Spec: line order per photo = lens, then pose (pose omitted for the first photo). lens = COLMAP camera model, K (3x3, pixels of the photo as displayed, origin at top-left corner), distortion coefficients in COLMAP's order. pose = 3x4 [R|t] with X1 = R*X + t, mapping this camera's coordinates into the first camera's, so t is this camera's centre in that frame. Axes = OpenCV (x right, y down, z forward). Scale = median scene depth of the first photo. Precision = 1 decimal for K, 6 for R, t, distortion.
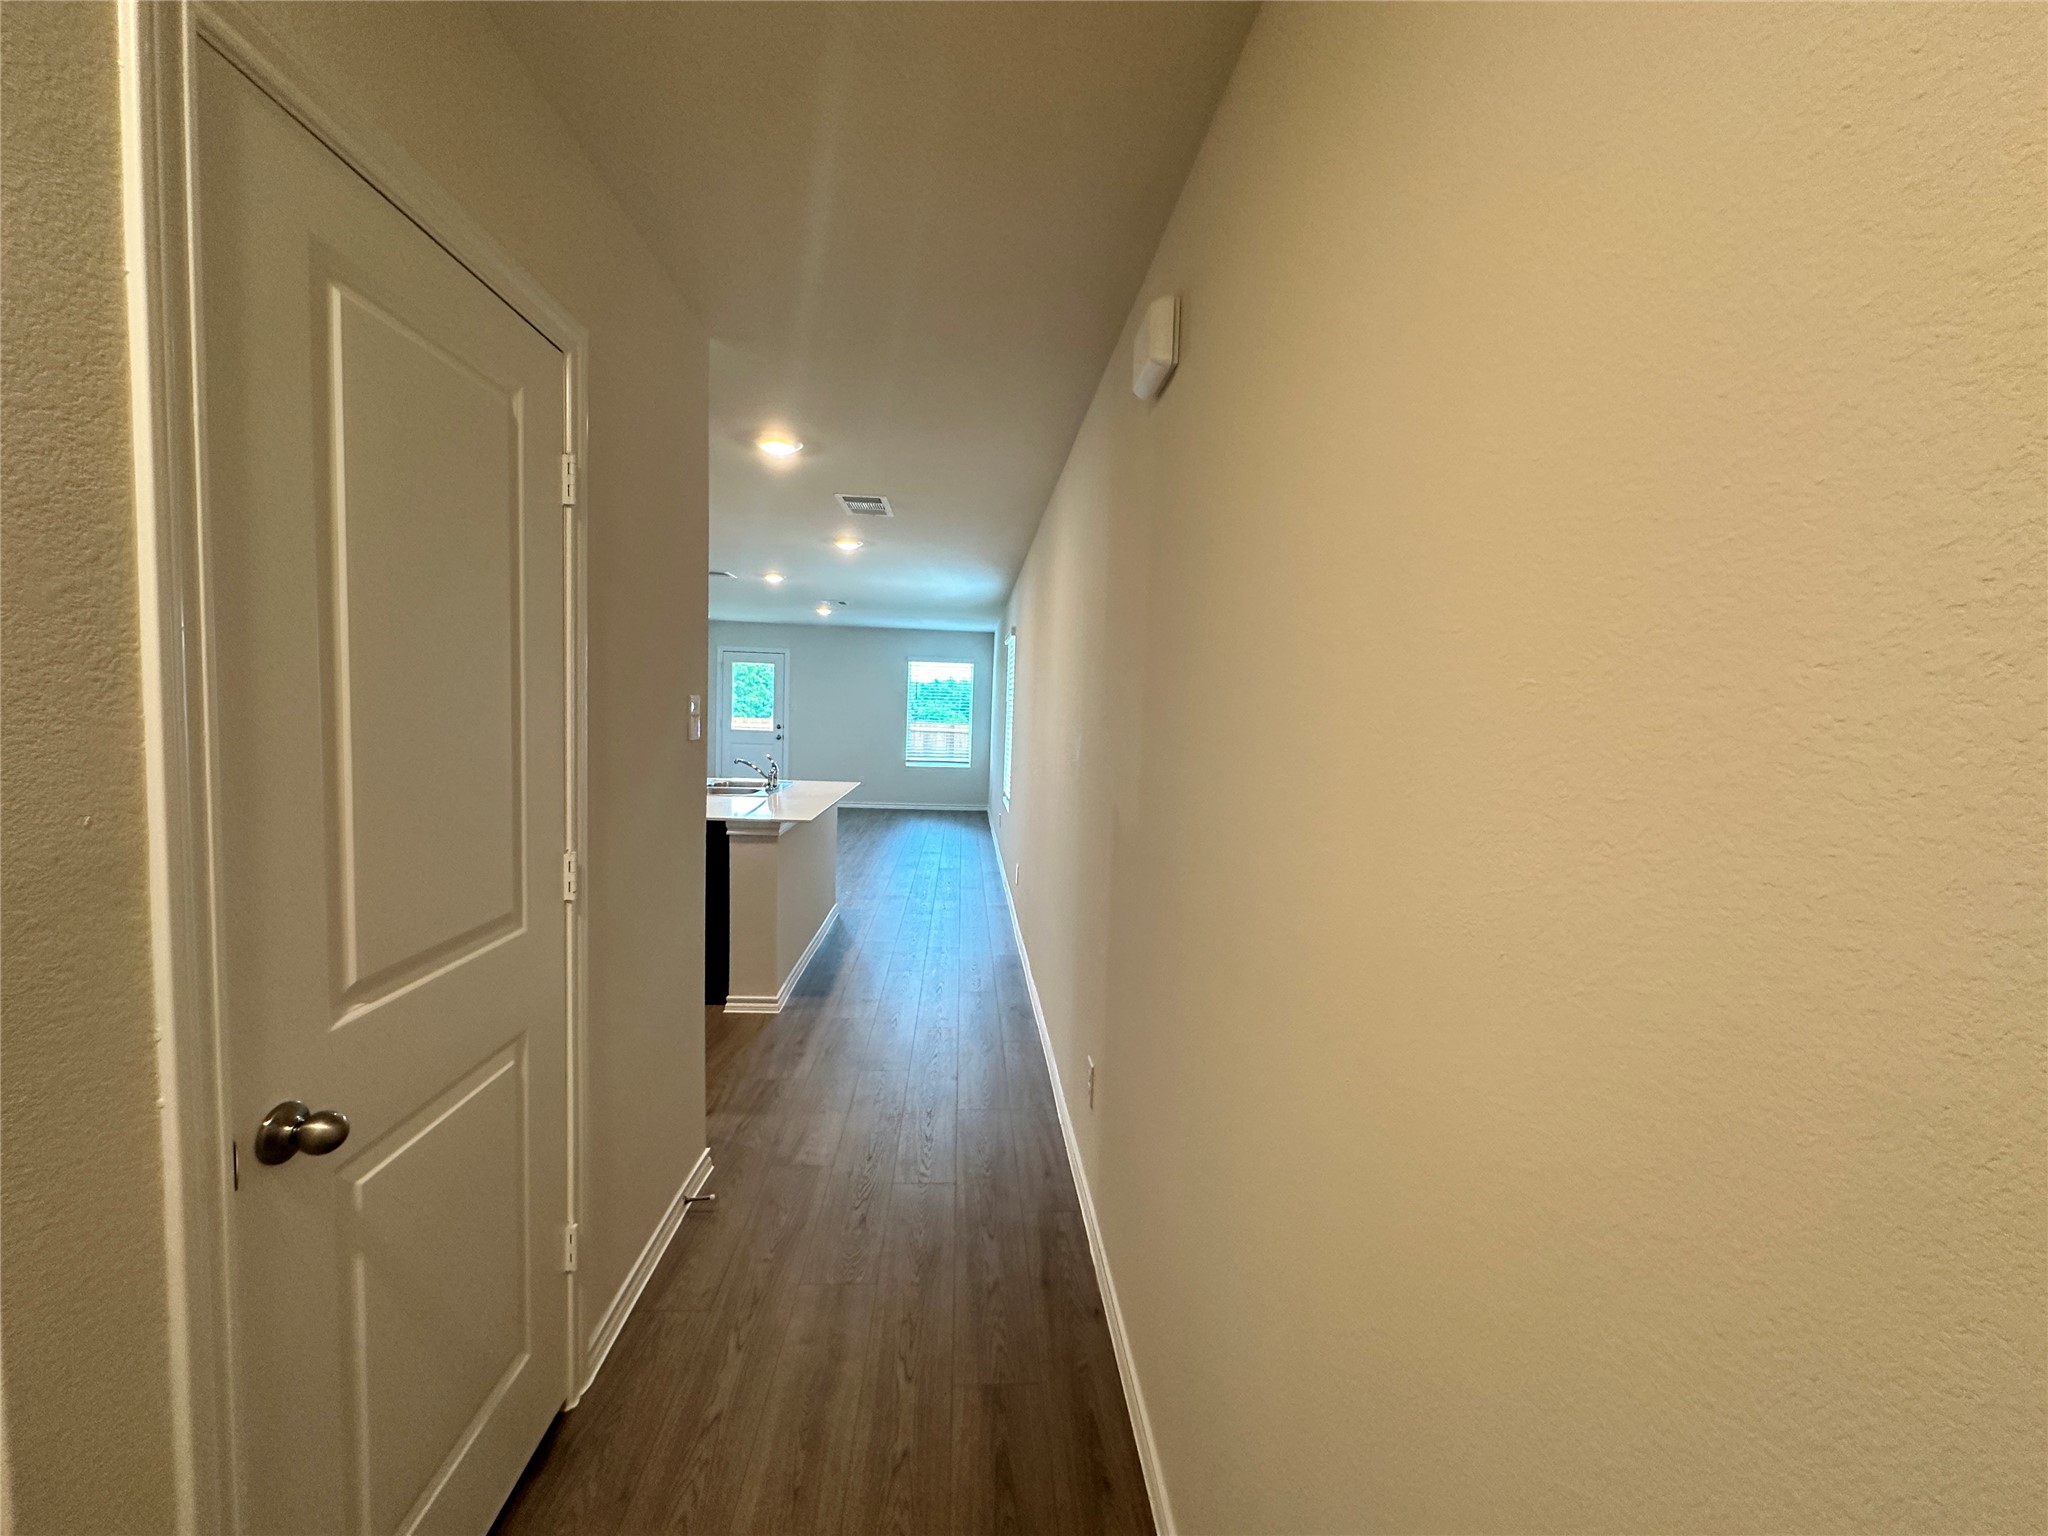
lens RADIAL K [[819.2, 0, 1017.5], [0, 819.2, 764.8], [0, 0, 1]] dist [0.014404, -0.000087]
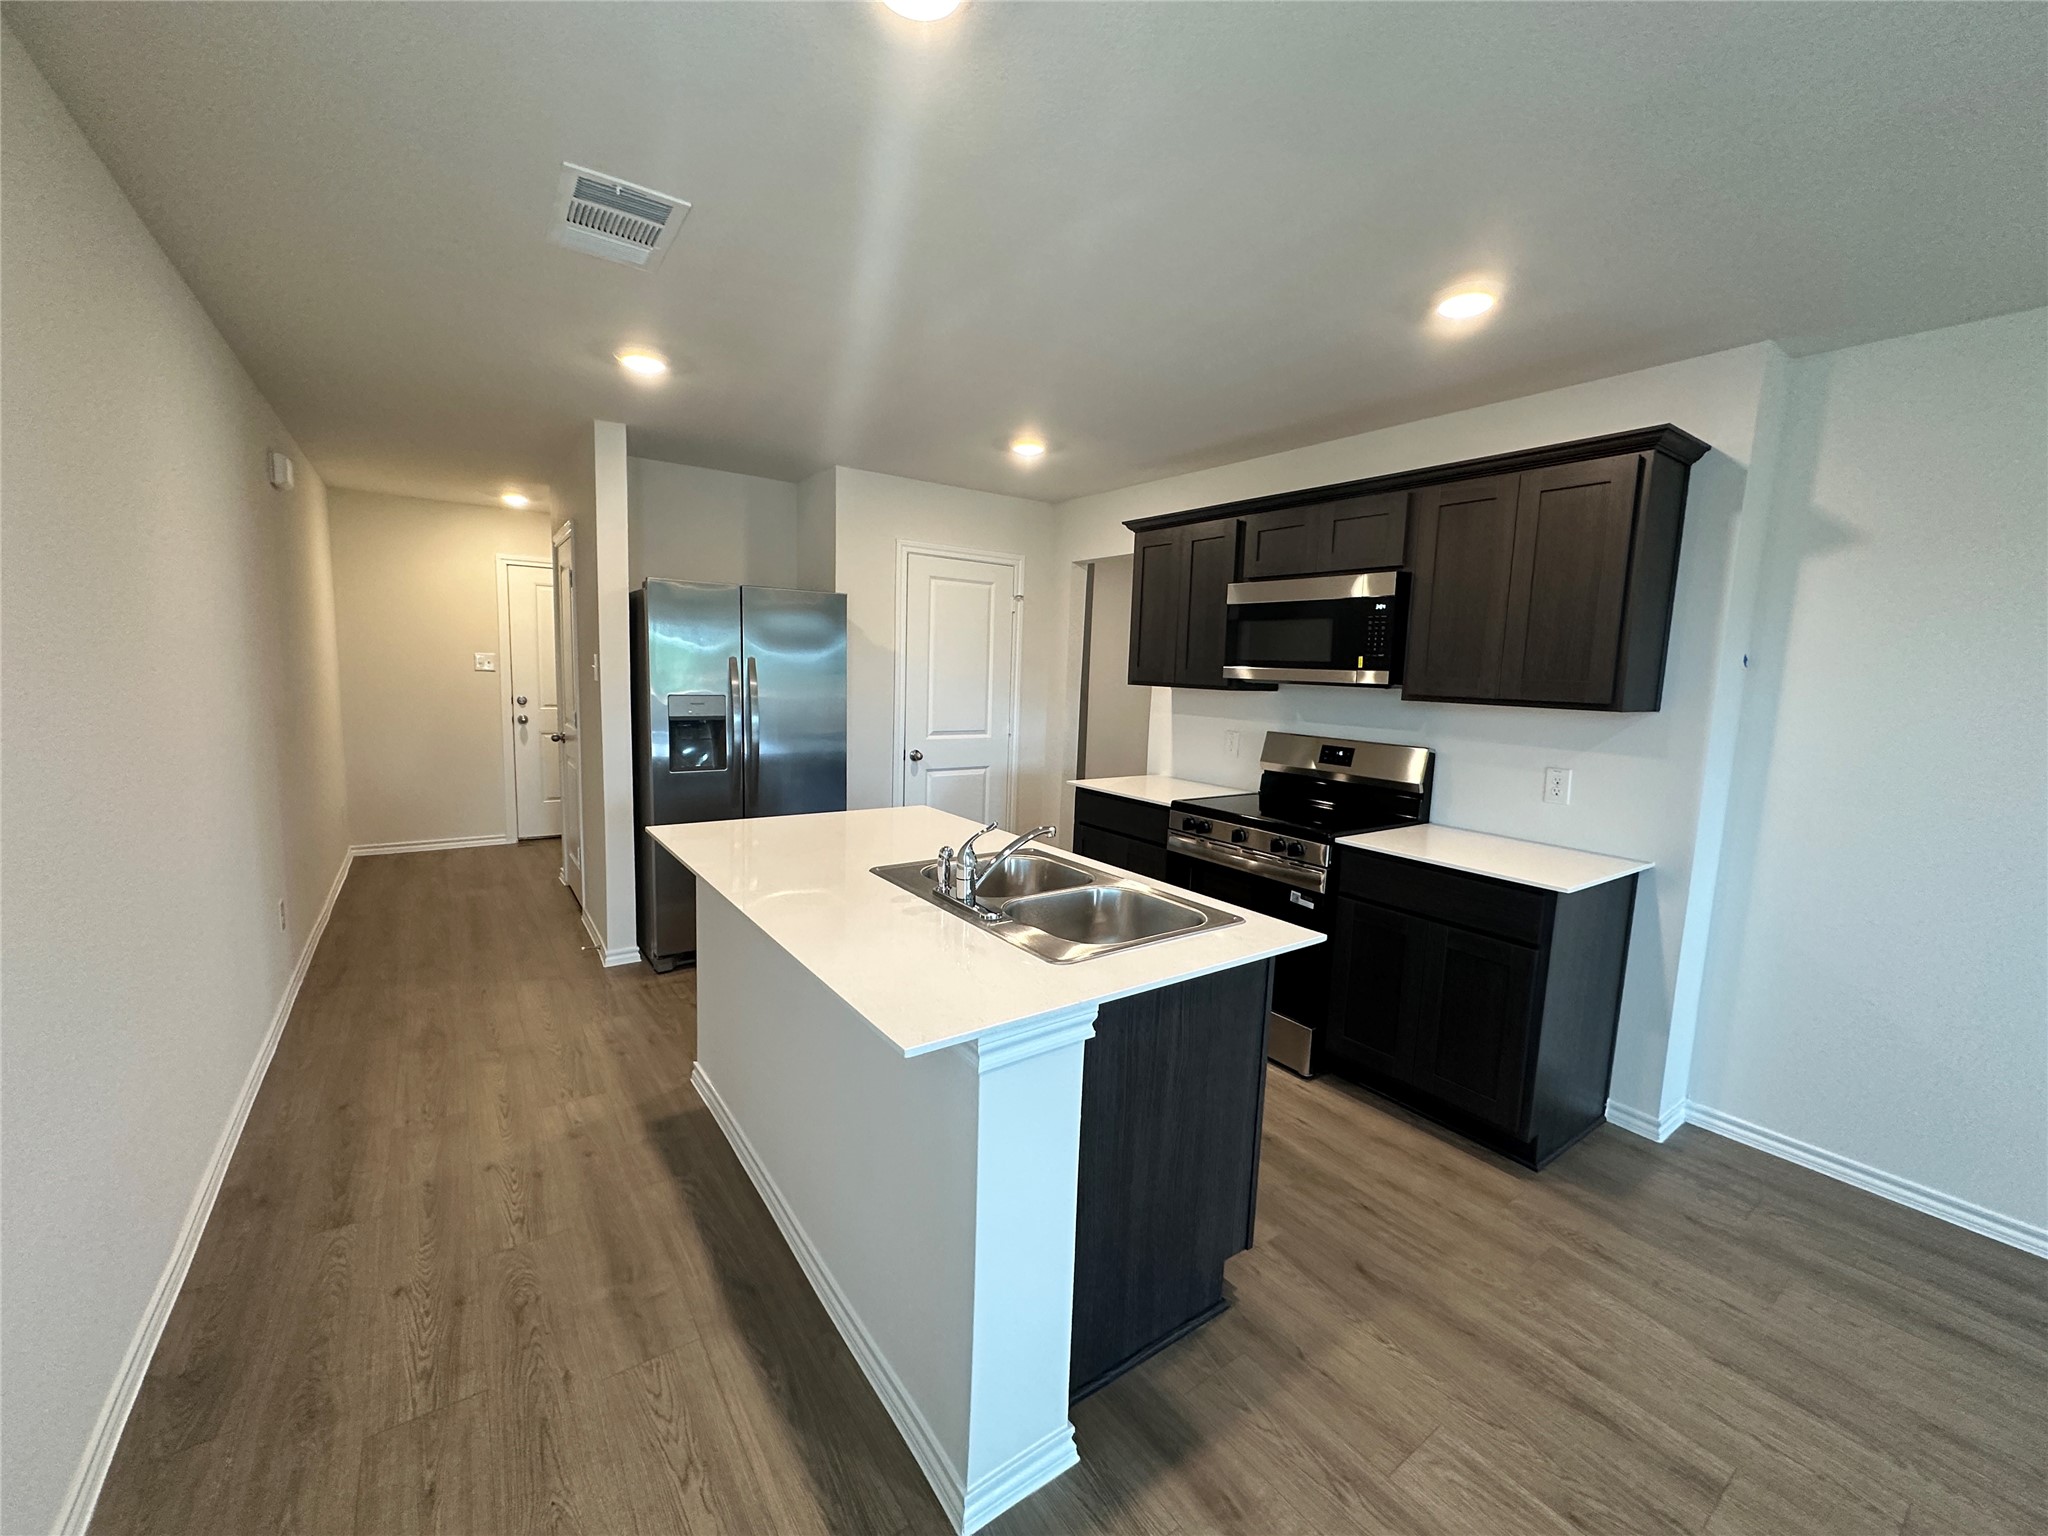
lens RADIAL K [[819.2, 0, 1017.5], [0, 819.2, 764.8], [0, 0, 1]] dist [0.014404, -0.000087]
pose [[-0.858344, 0.004789, -0.513052, -0.229860], [-0.093698, 0.981678, 0.165920, -0.185888], [0.504447, 0.190489, -0.842168, 2.421342]]
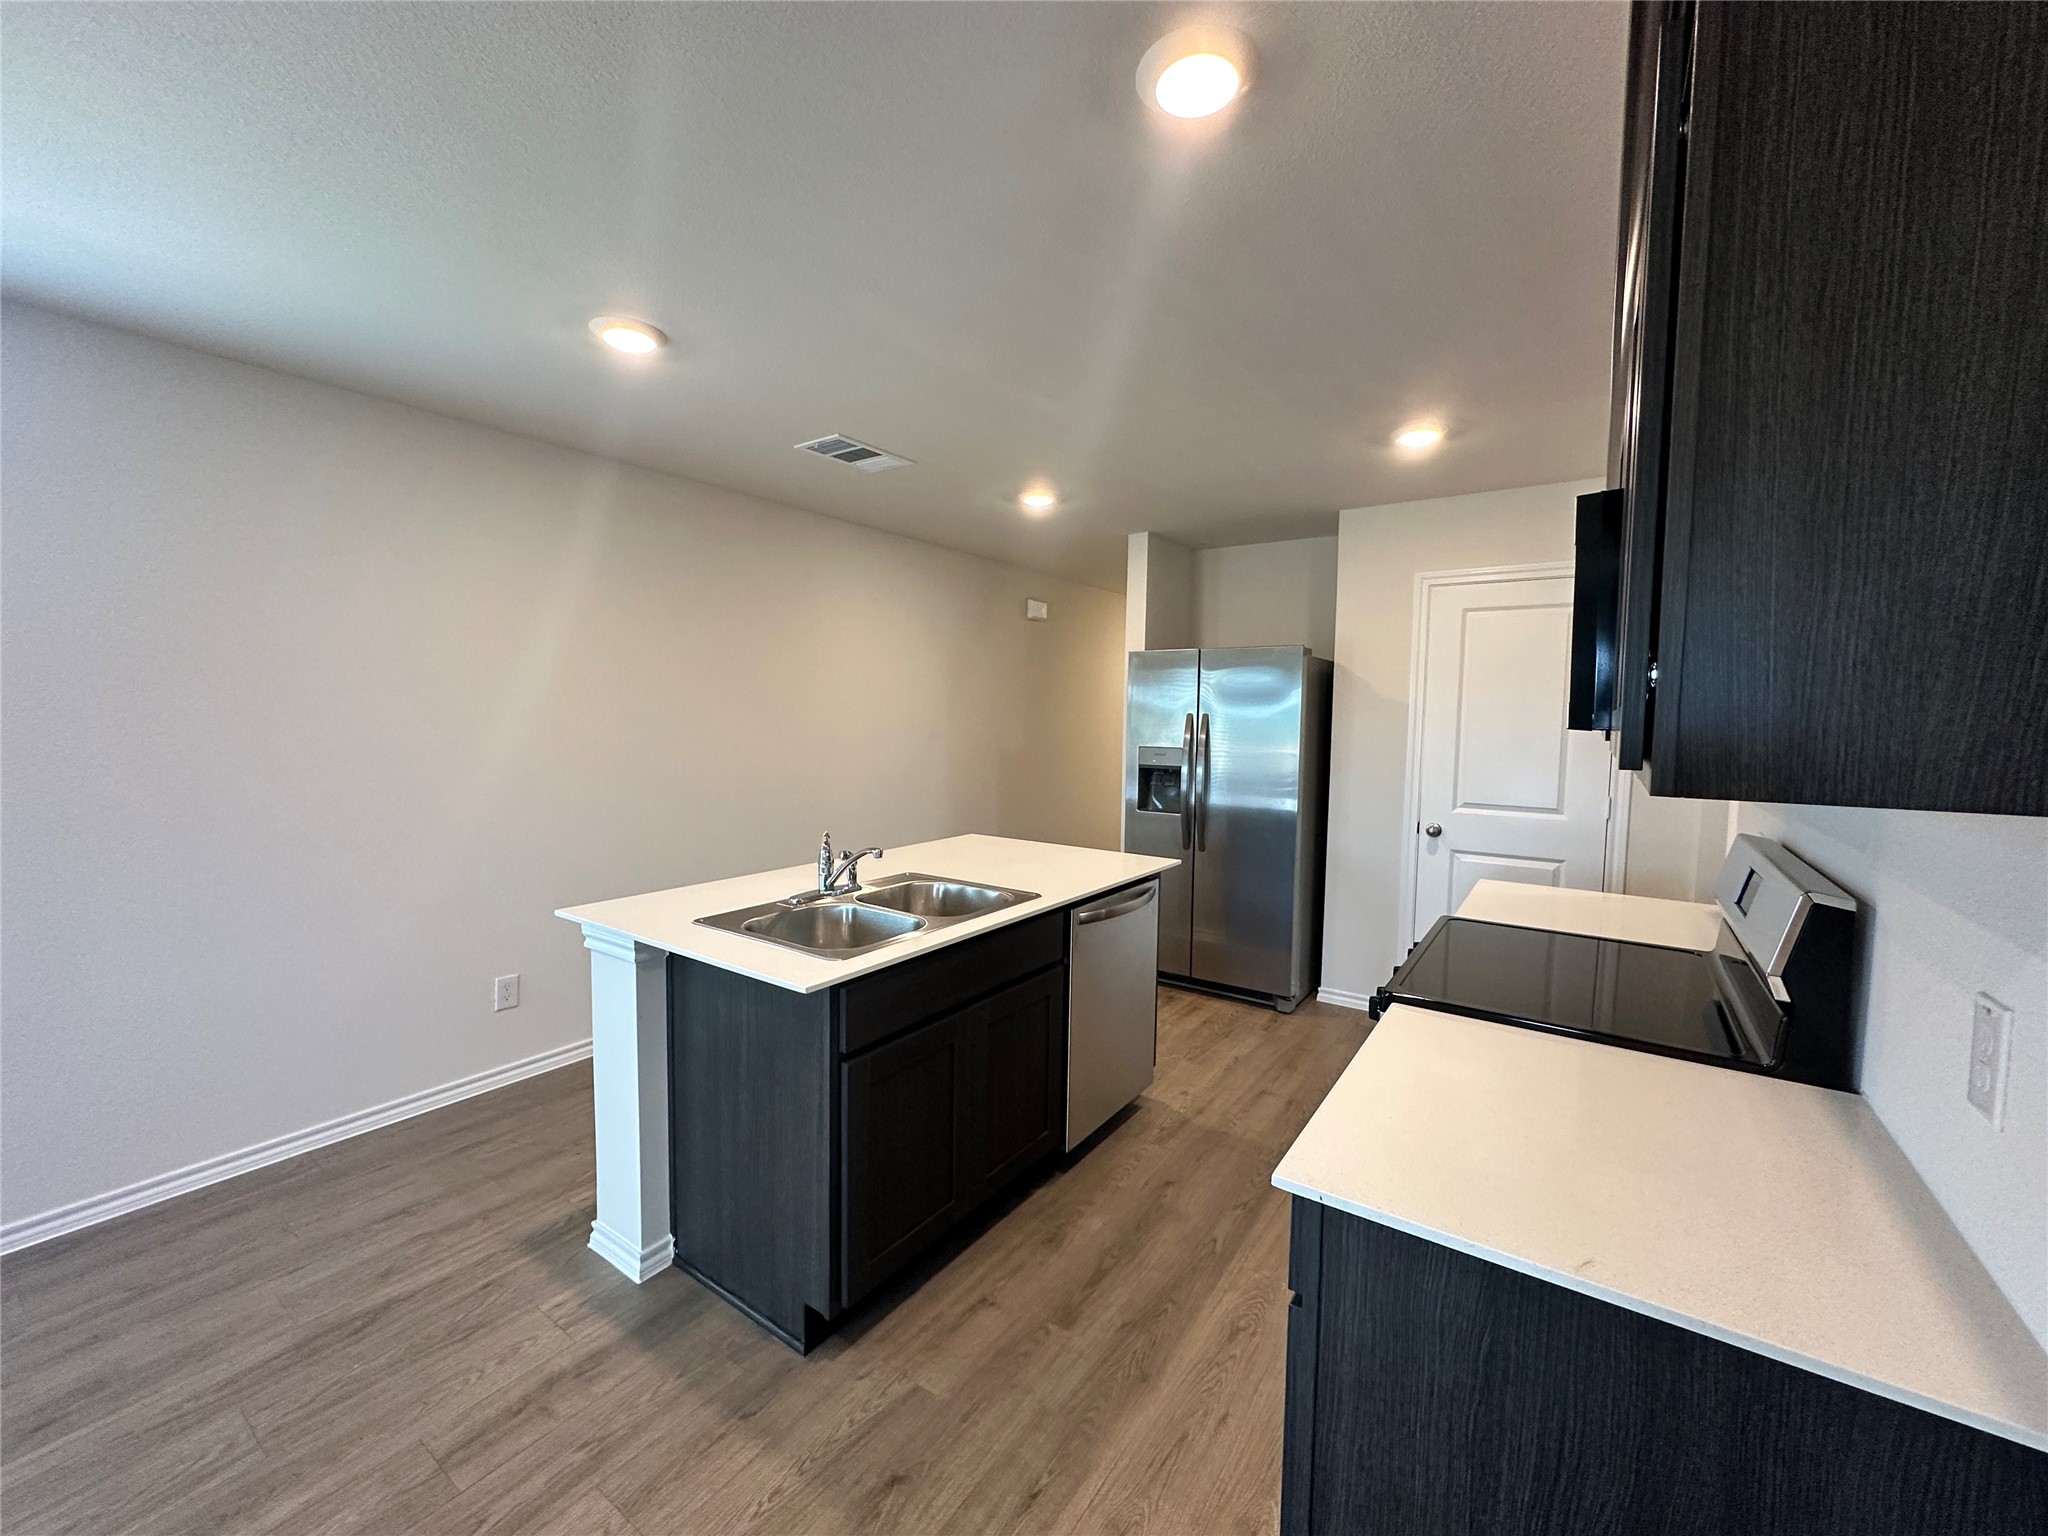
lens RADIAL K [[819.2, 0, 1017.5], [0, 819.2, 764.8], [0, 0, 1]] dist [0.014404, -0.000087]
pose [[-0.765889, -0.080047, 0.637971, -1.184322], [0.010188, 0.990585, 0.136520, -0.205345], [-0.642892, 0.111059, -0.757863, 2.363157]]
